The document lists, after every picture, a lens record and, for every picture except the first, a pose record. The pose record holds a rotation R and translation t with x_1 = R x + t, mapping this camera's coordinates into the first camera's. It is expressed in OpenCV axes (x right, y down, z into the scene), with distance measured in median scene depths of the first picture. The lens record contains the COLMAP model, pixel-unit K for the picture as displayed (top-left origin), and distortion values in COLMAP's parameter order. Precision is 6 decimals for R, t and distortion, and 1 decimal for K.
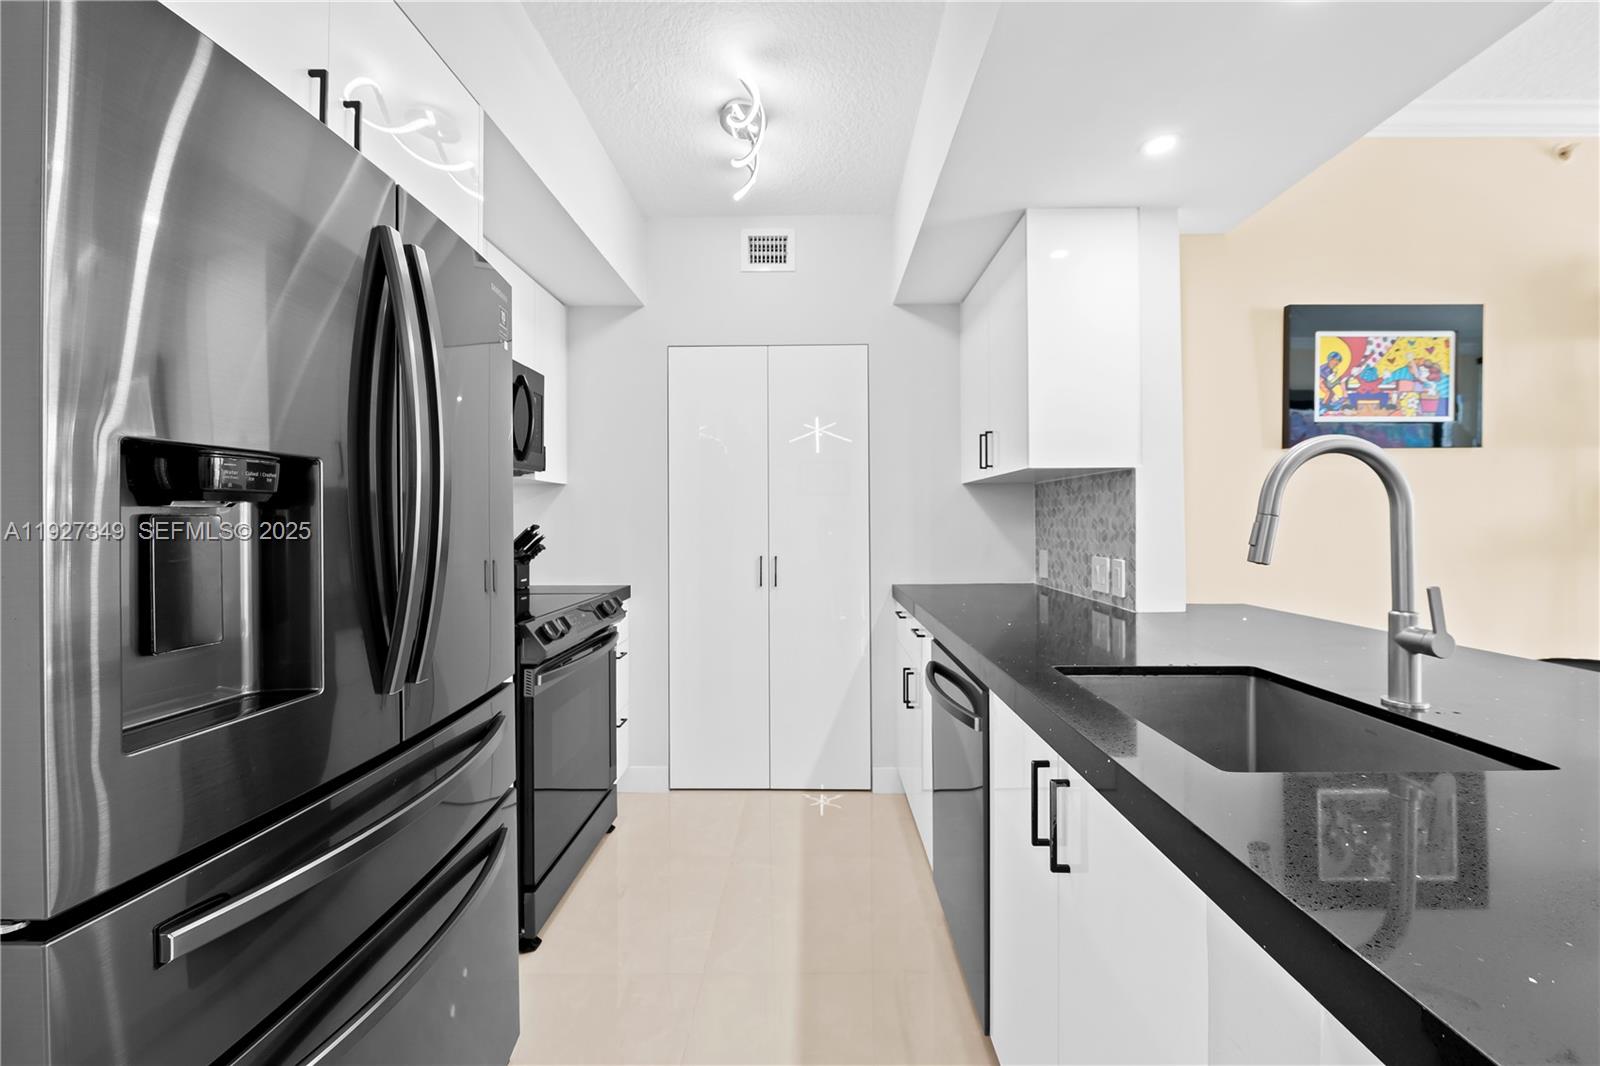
lens RADIAL K [[659.3, 0, 833.2], [0, 659.3, 514.4], [0, 0, 1]] dist [0.012733, -0.005067]
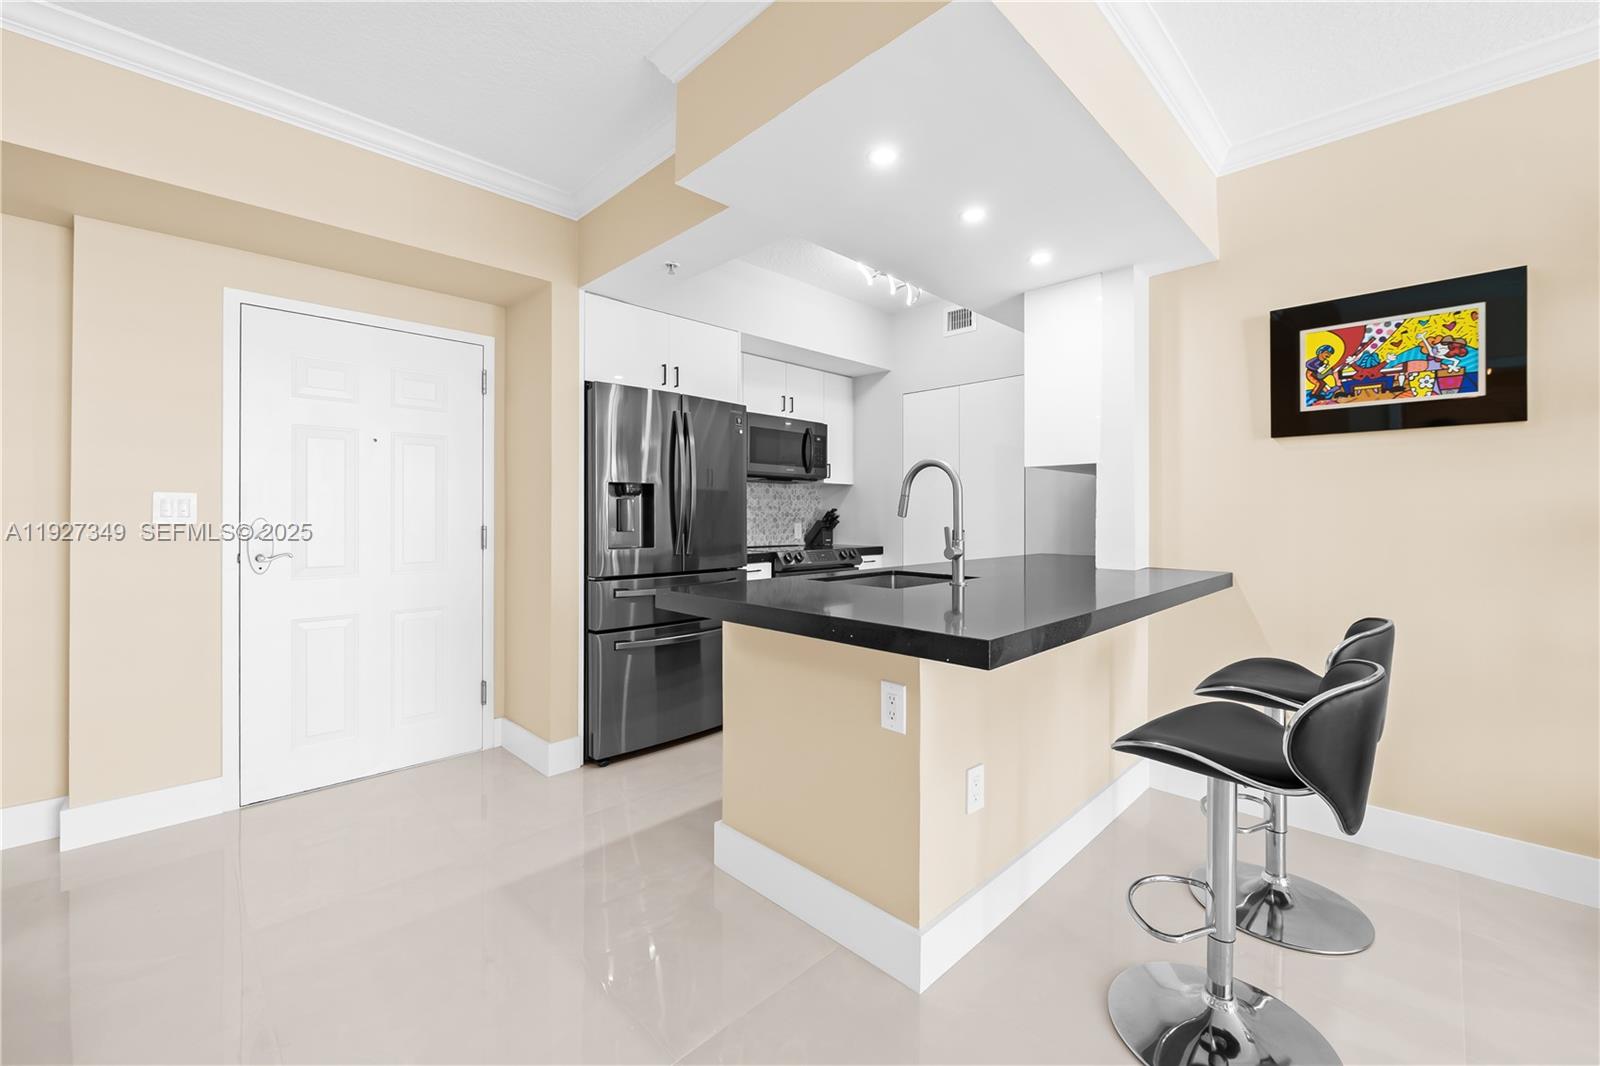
lens RADIAL K [[659.3, 0, 795.8], [0, 659.3, 534.3], [0, 0, 1]] dist [0.012733, -0.005067]
pose [[0.703270, 0.026112, -0.710443, 0.924311], [0.001216, 0.999280, 0.037931, 0.022050], [0.710922, -0.027540, 0.702731, -0.387070]]
